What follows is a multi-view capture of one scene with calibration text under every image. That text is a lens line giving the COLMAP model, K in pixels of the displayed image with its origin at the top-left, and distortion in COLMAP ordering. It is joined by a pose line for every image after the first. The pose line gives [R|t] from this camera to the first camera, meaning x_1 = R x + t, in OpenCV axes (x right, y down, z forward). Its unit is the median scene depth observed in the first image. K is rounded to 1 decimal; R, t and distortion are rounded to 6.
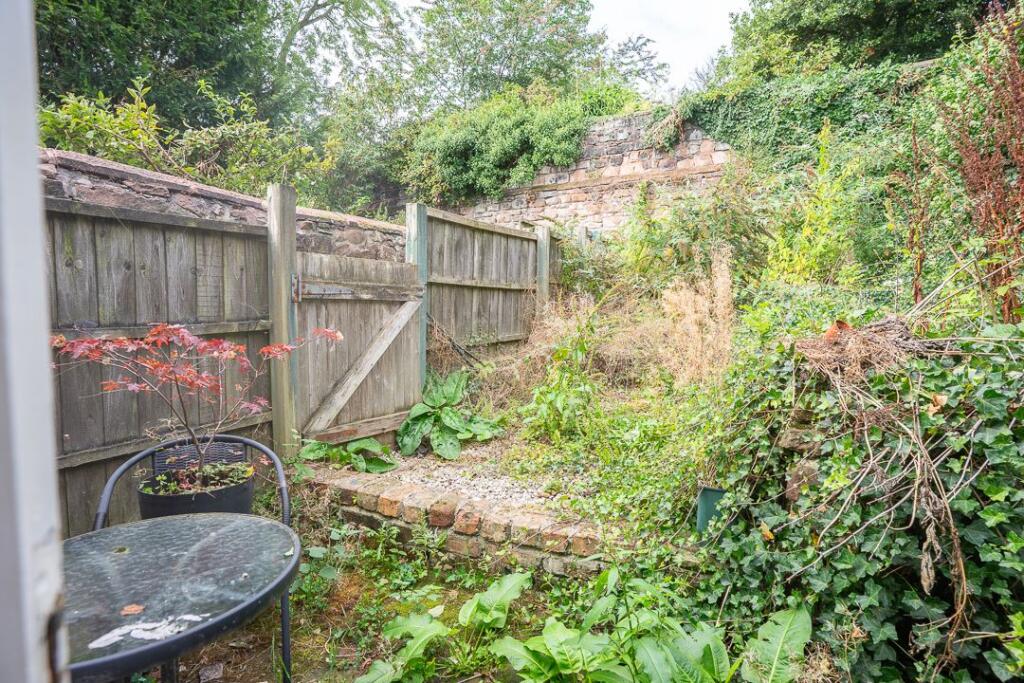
lens RADIAL K [[536.6, 0, 508.4], [0, 536.6, 339.2], [0, 0, 1]] dist [-0.078362, 0.037372]
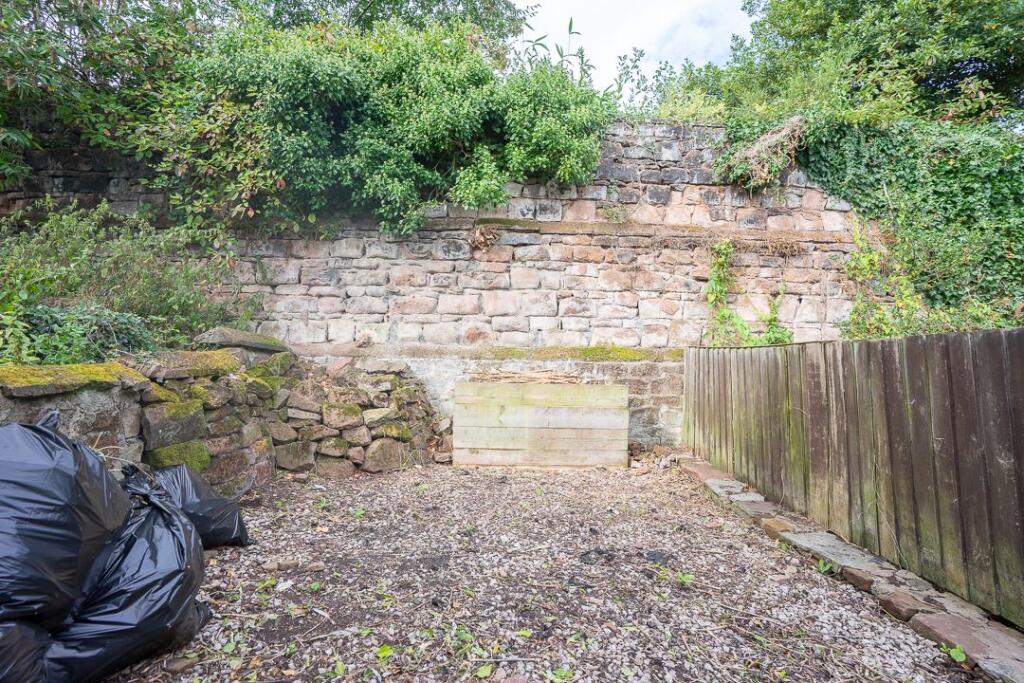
lens RADIAL K [[536.6, 0, 508.4], [0, 536.6, 339.2], [0, 0, 1]] dist [-0.078362, 0.037372]
pose [[0.820873, 0.060113, 0.567938, -0.204569], [0.025927, 0.989497, -0.142206, -0.115961], [-0.570521, 0.131458, 0.810694, 0.638143]]
